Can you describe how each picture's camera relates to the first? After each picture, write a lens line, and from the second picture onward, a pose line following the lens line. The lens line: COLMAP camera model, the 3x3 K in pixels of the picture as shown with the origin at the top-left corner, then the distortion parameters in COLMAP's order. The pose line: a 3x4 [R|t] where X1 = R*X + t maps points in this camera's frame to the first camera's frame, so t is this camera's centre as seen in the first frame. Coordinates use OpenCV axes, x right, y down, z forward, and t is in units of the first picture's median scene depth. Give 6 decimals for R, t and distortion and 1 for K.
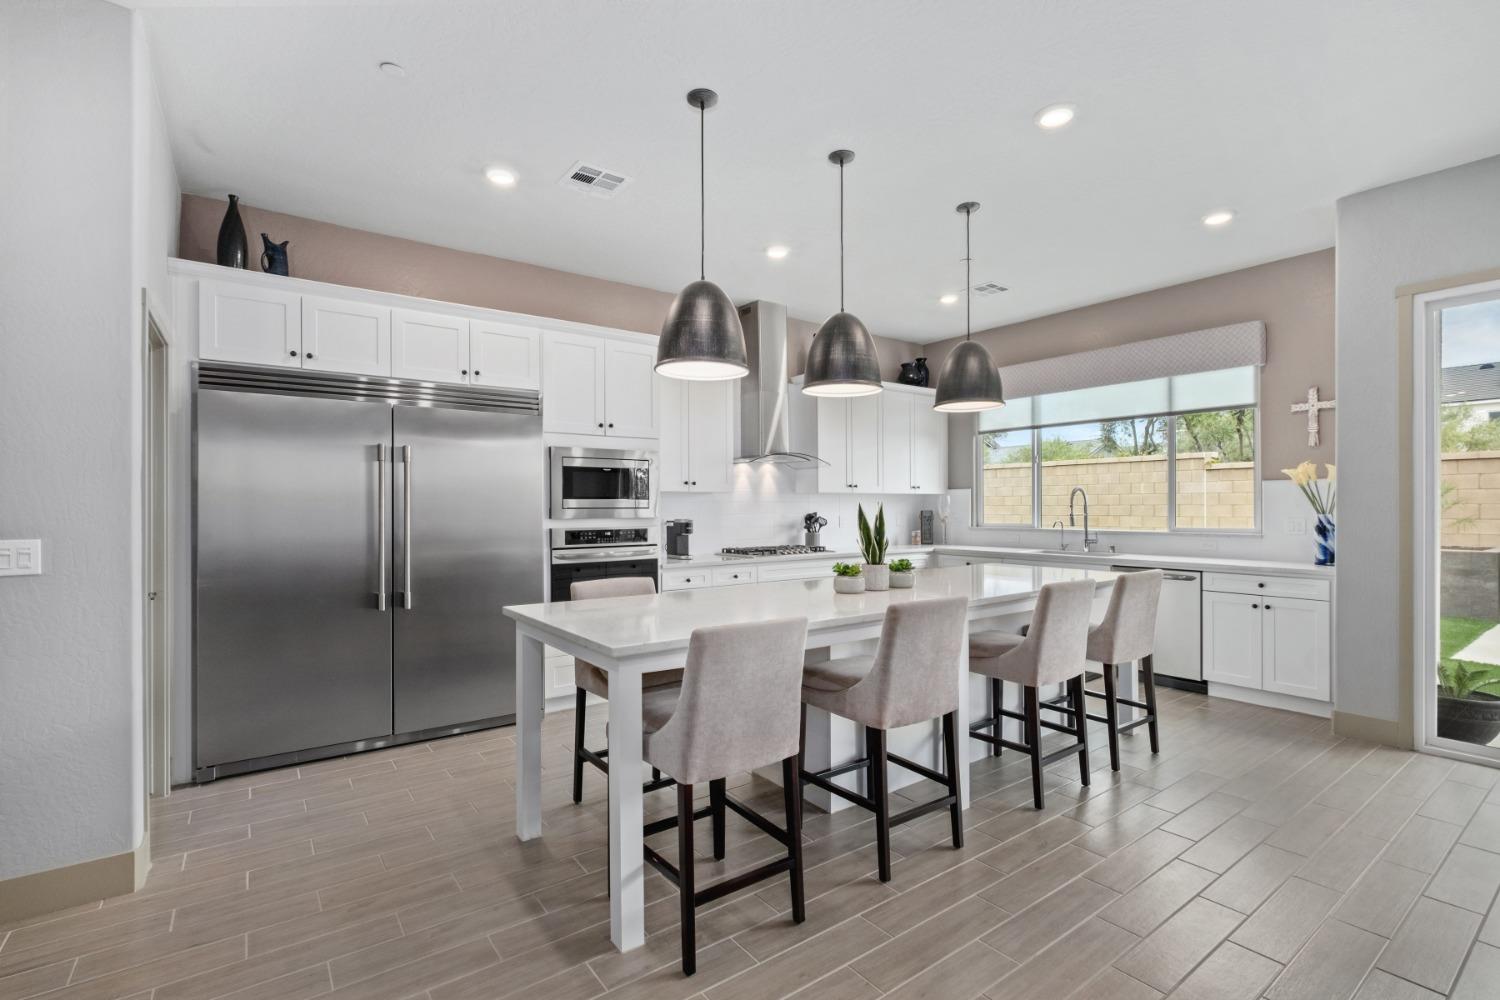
lens RADIAL K [[690.8, 0, 746.9], [0, 690.8, 506.3], [0, 0, 1]] dist [0.000548, -0.000075]
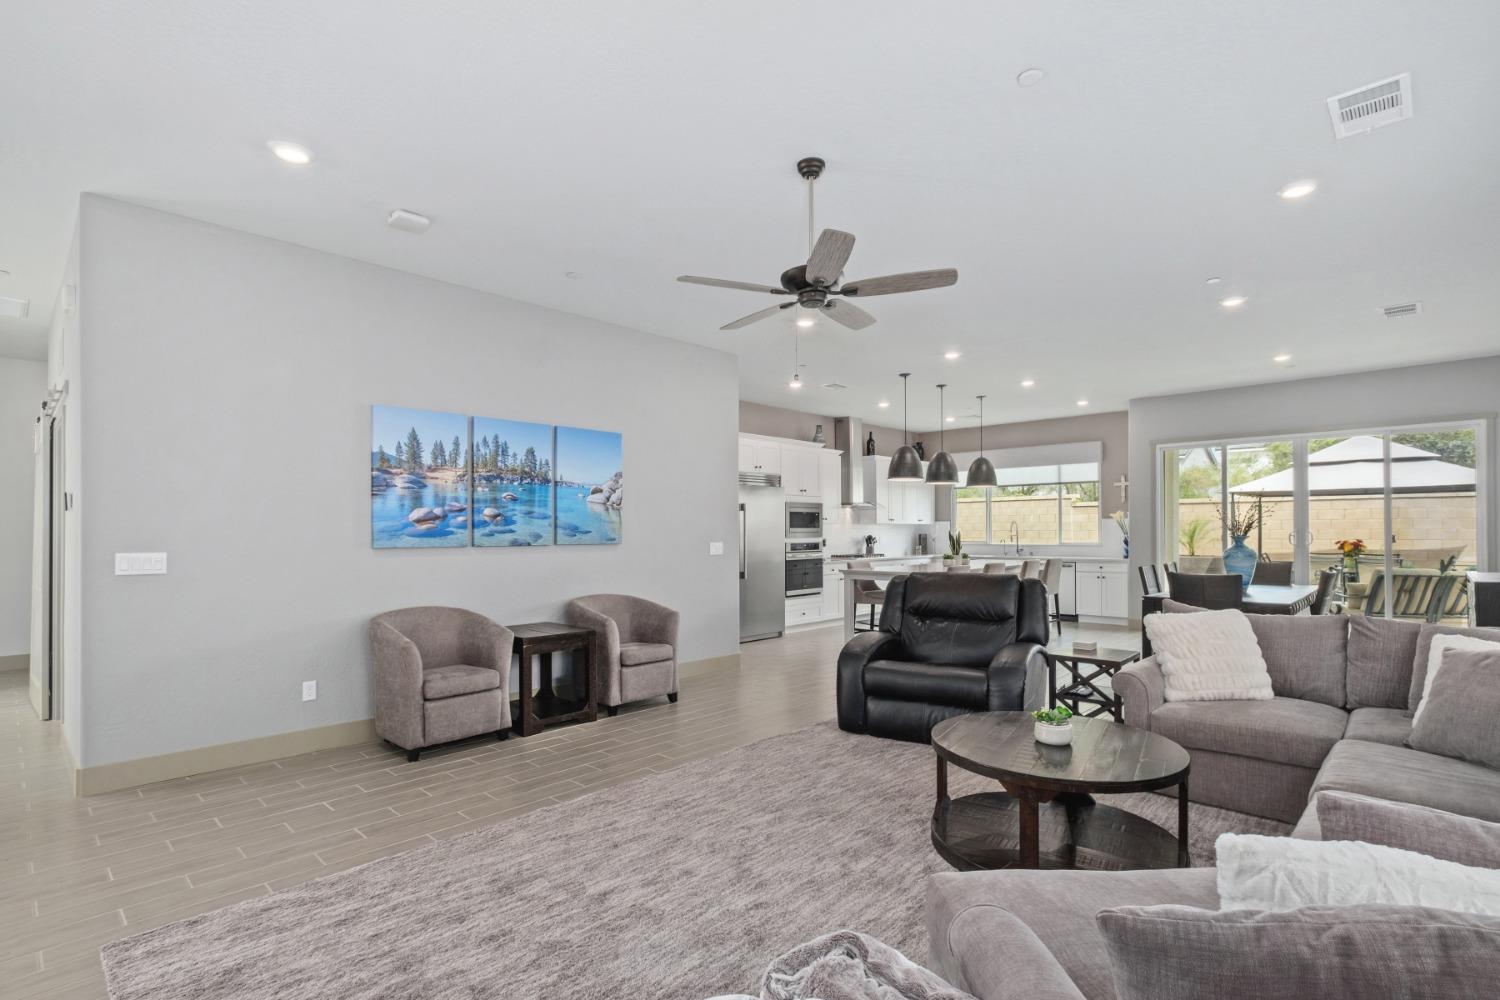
lens RADIAL K [[704.5, 0, 750.9], [0, 704.5, 529.5], [0, 0, 1]] dist [-0.001540, -0.000184]
pose [[0.985542, -0.000101, 0.169431, -0.681558], [0.000635, 0.999995, -0.003096, 0.000776], [-0.169430, 0.003158, 0.985537, -0.948553]]
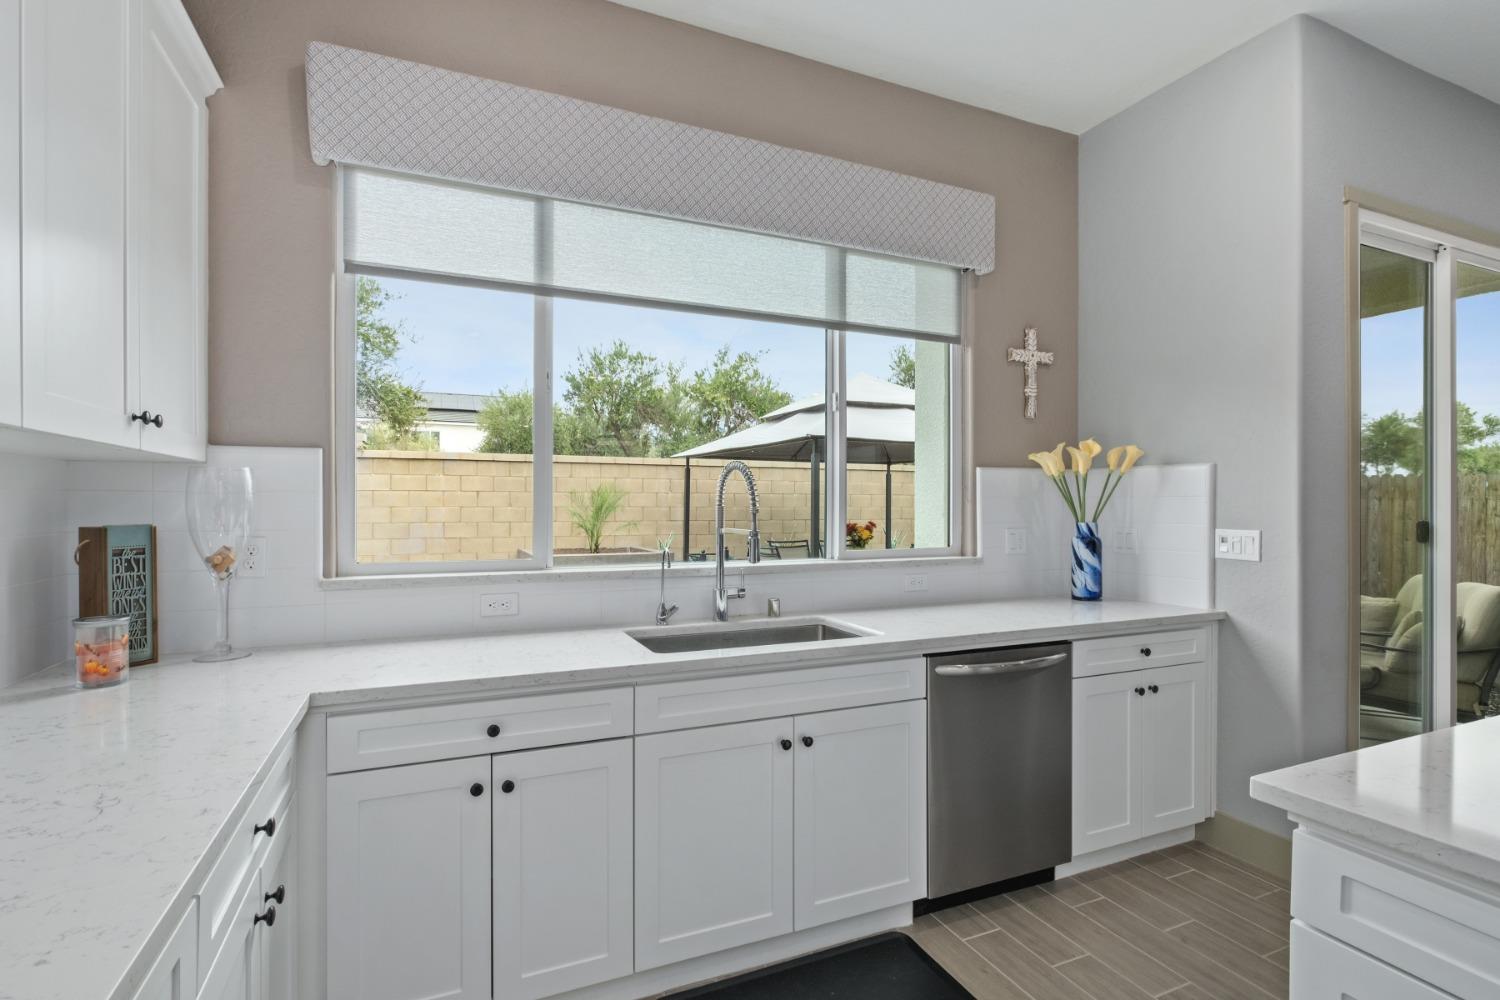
lens RADIAL K [[710.5, 0, 745.8], [0, 710.5, 511.0], [0, 0, 1]] dist [-0.000421, -0.000026]
pose [[0.223023, -0.001867, 0.974811, 0.107441], [-0.002012, 0.999995, 0.002376, -0.000468], [-0.974811, -0.002491, 0.223018, 1.131394]]
